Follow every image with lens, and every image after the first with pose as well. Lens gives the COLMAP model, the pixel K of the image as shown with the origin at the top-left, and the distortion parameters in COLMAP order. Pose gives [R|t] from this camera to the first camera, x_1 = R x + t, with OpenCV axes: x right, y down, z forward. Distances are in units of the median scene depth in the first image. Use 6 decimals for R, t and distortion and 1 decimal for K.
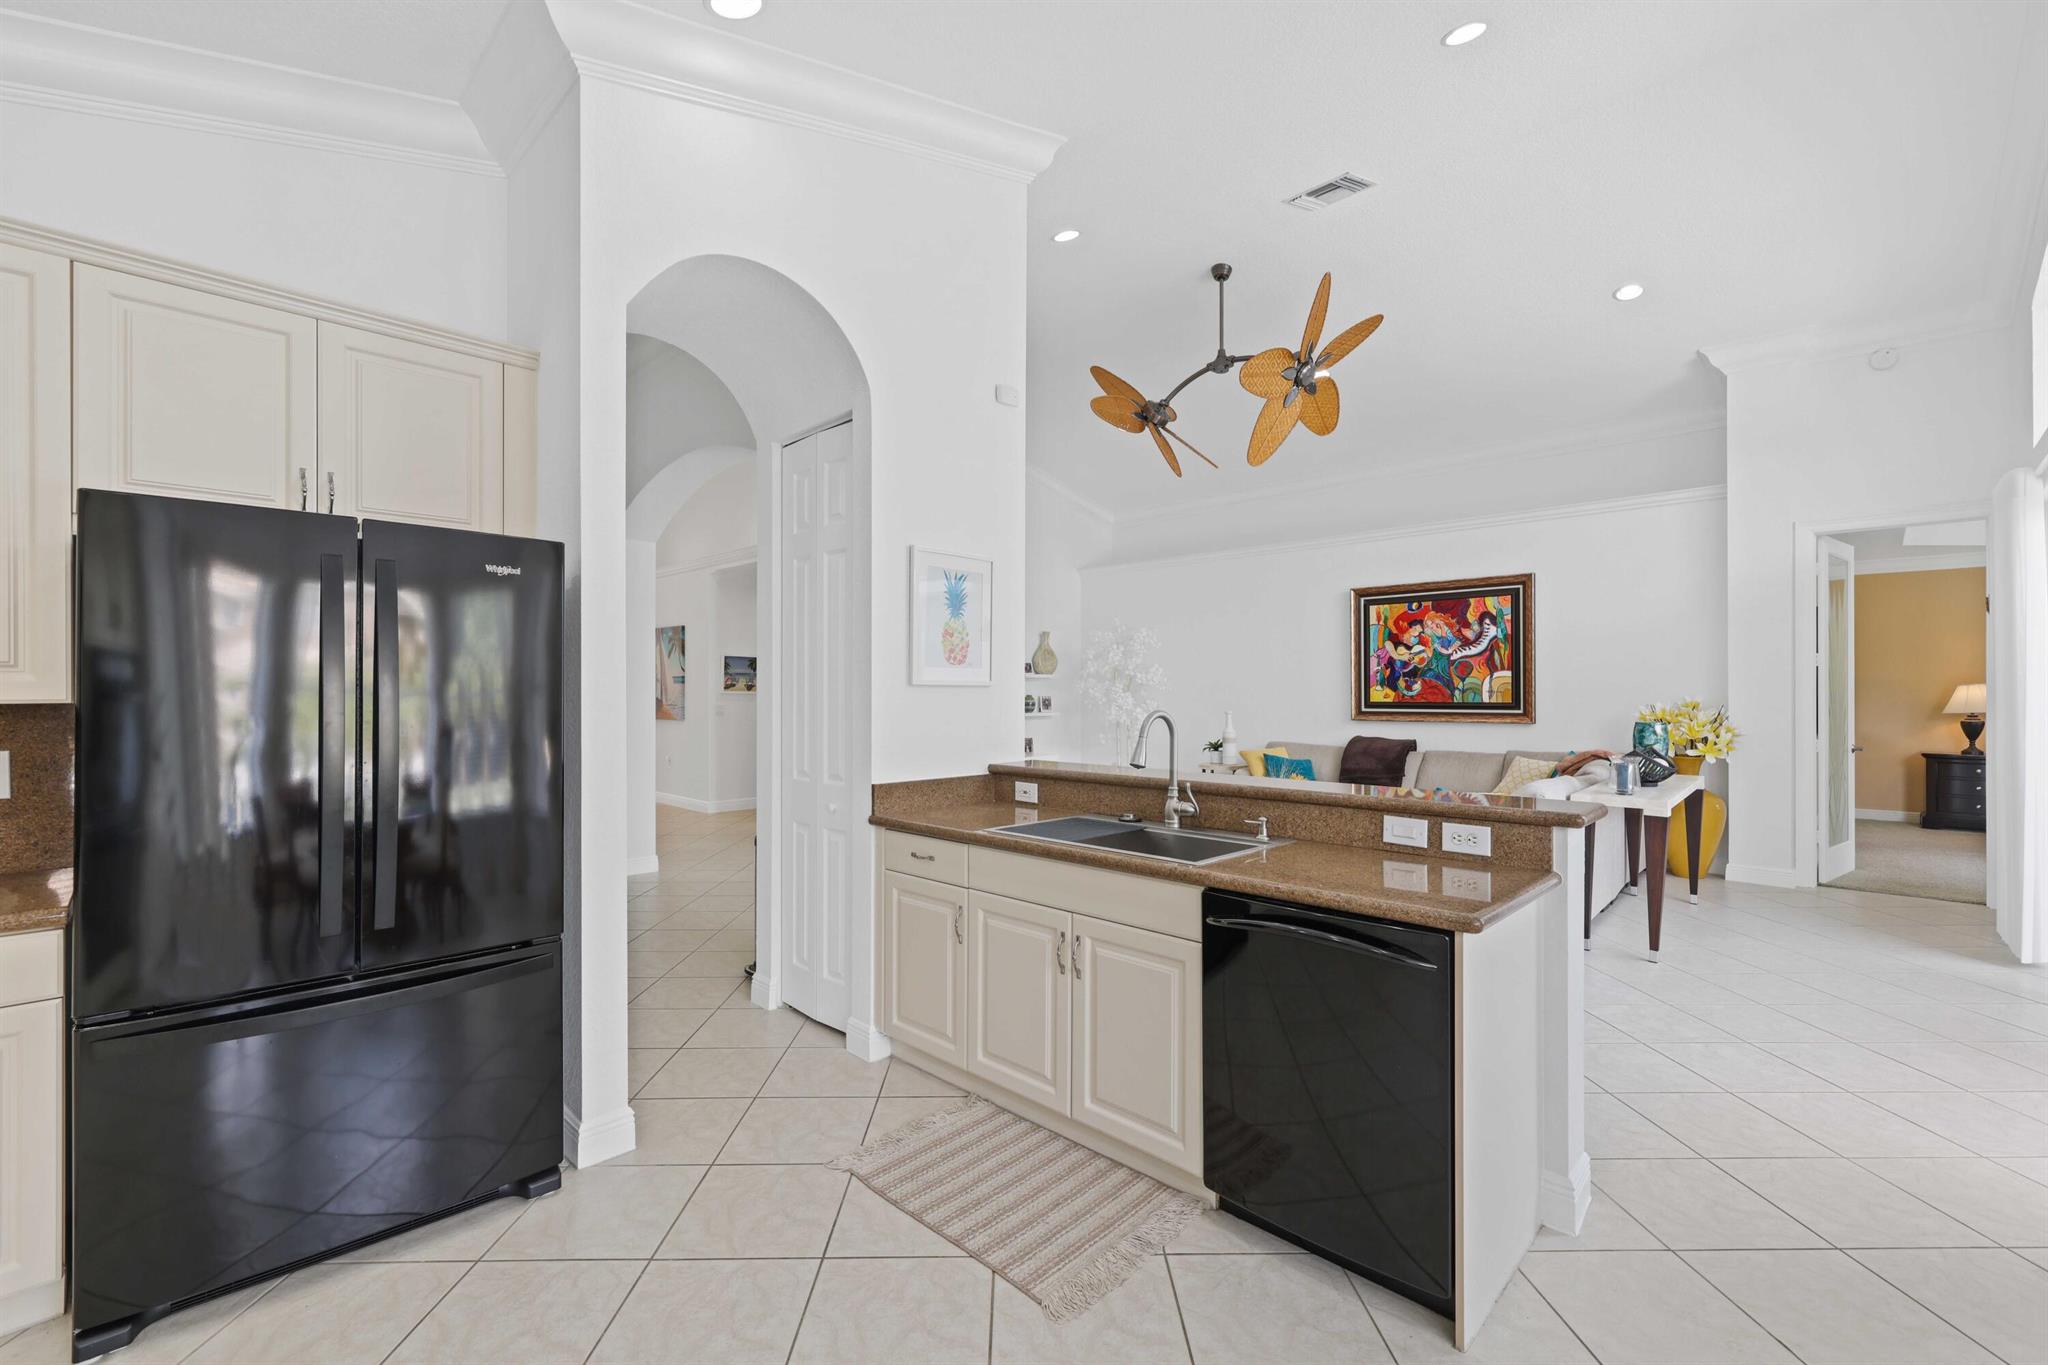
lens RADIAL K [[877.9, 0, 1024.7], [0, 877.9, 678.5], [0, 0, 1]] dist [-0.000134, -0.000067]
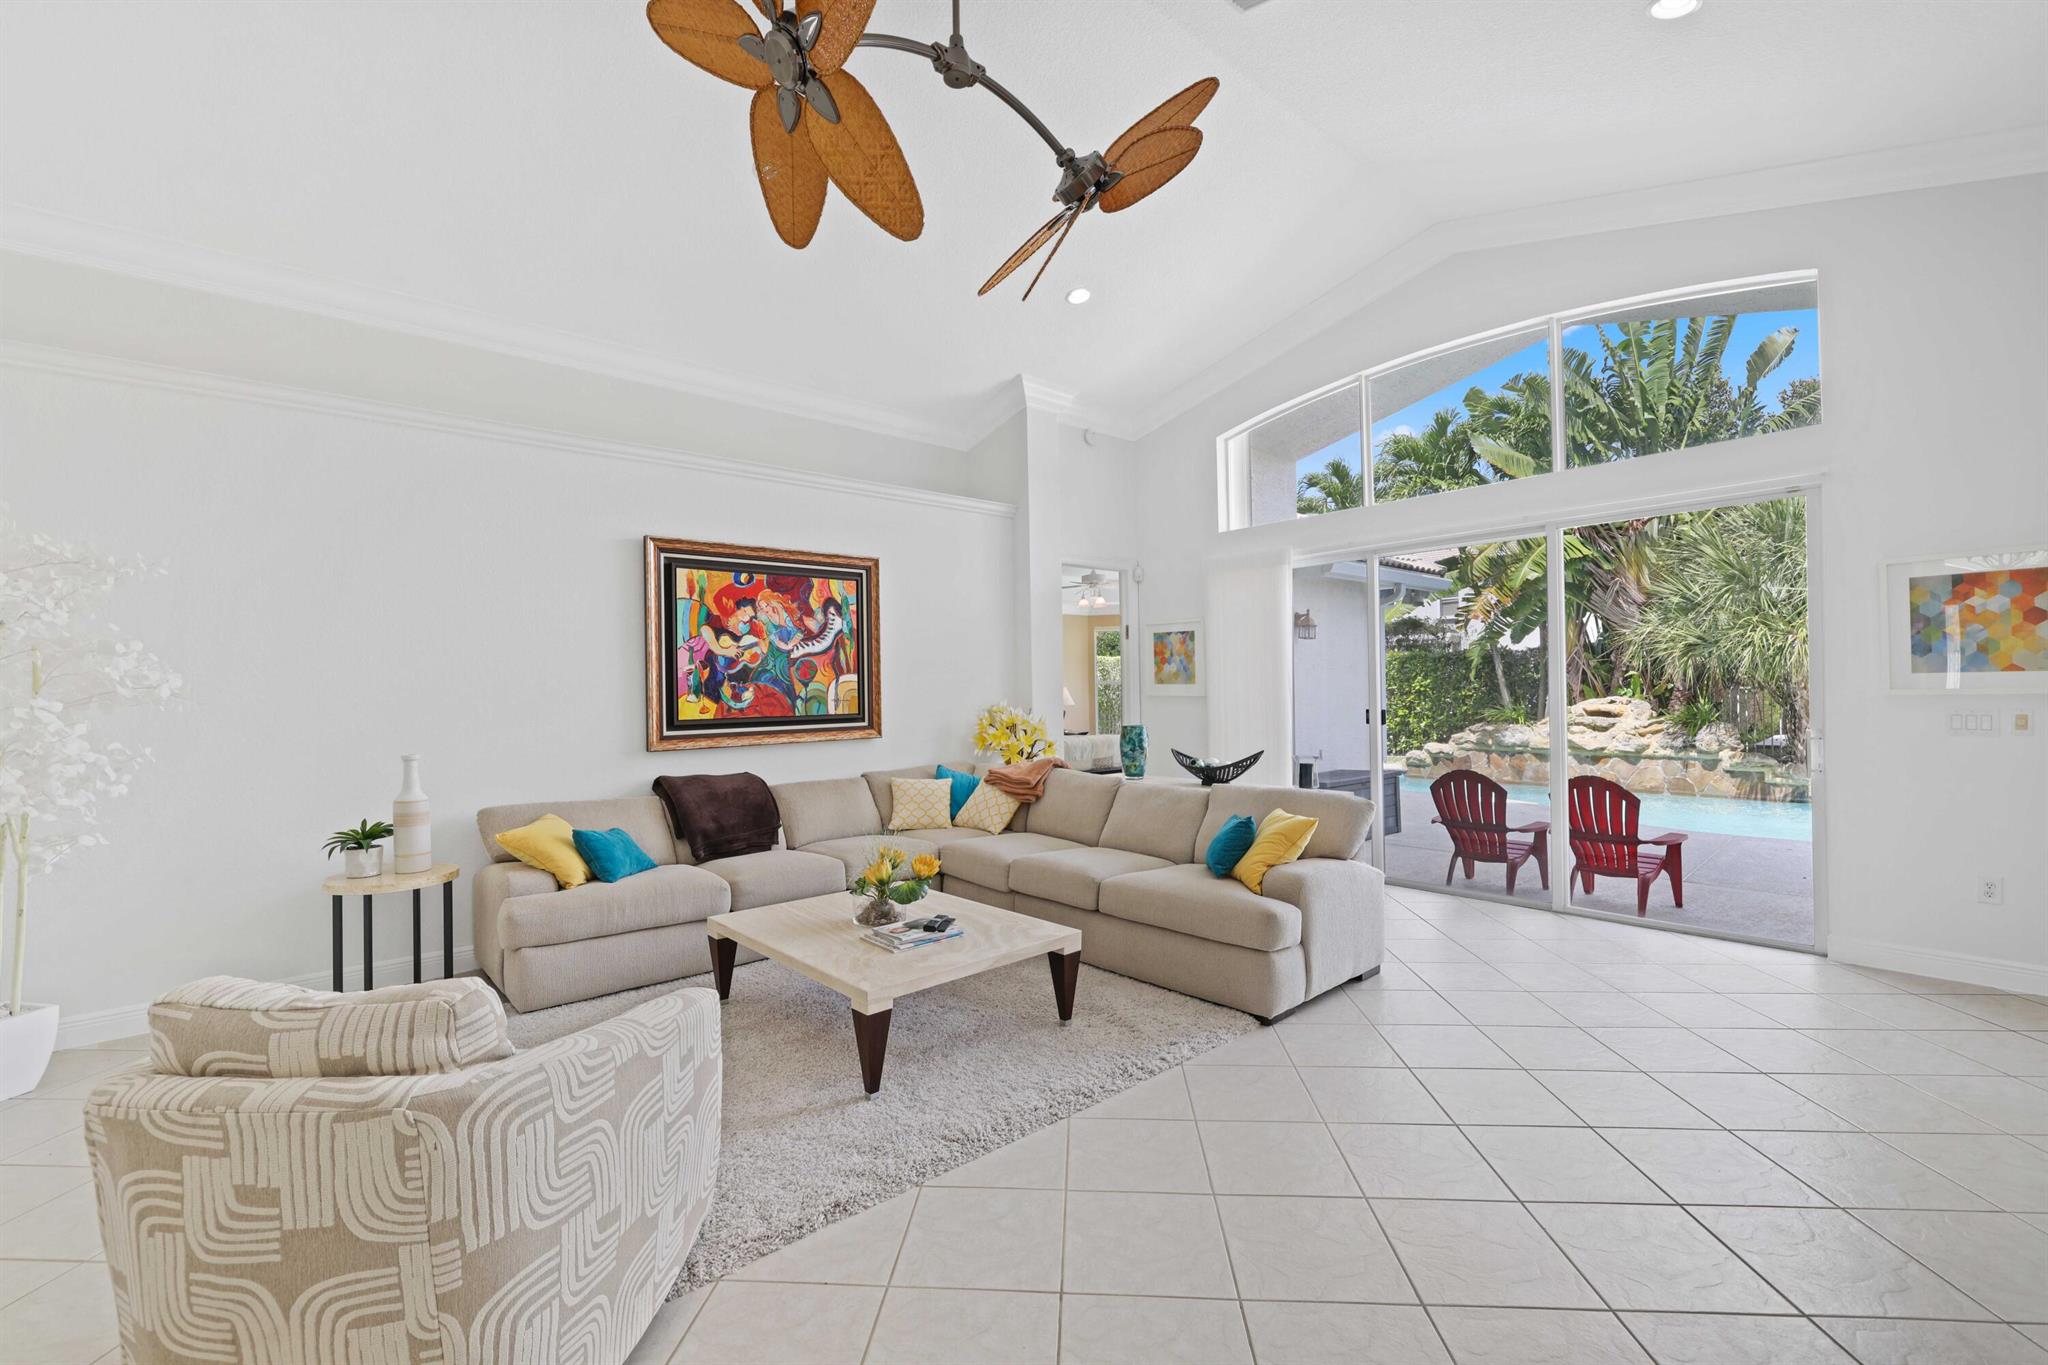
lens RADIAL K [[871.8, 0, 1033.4], [0, 871.8, 684.5], [0, 0, 1]] dist [0.000362, -0.000041]
pose [[0.064092, 0.009549, 0.997898, -0.228977], [0.007526, 0.999921, -0.010051, 0.009641], [-0.997916, 0.008155, 0.064015, 0.752996]]
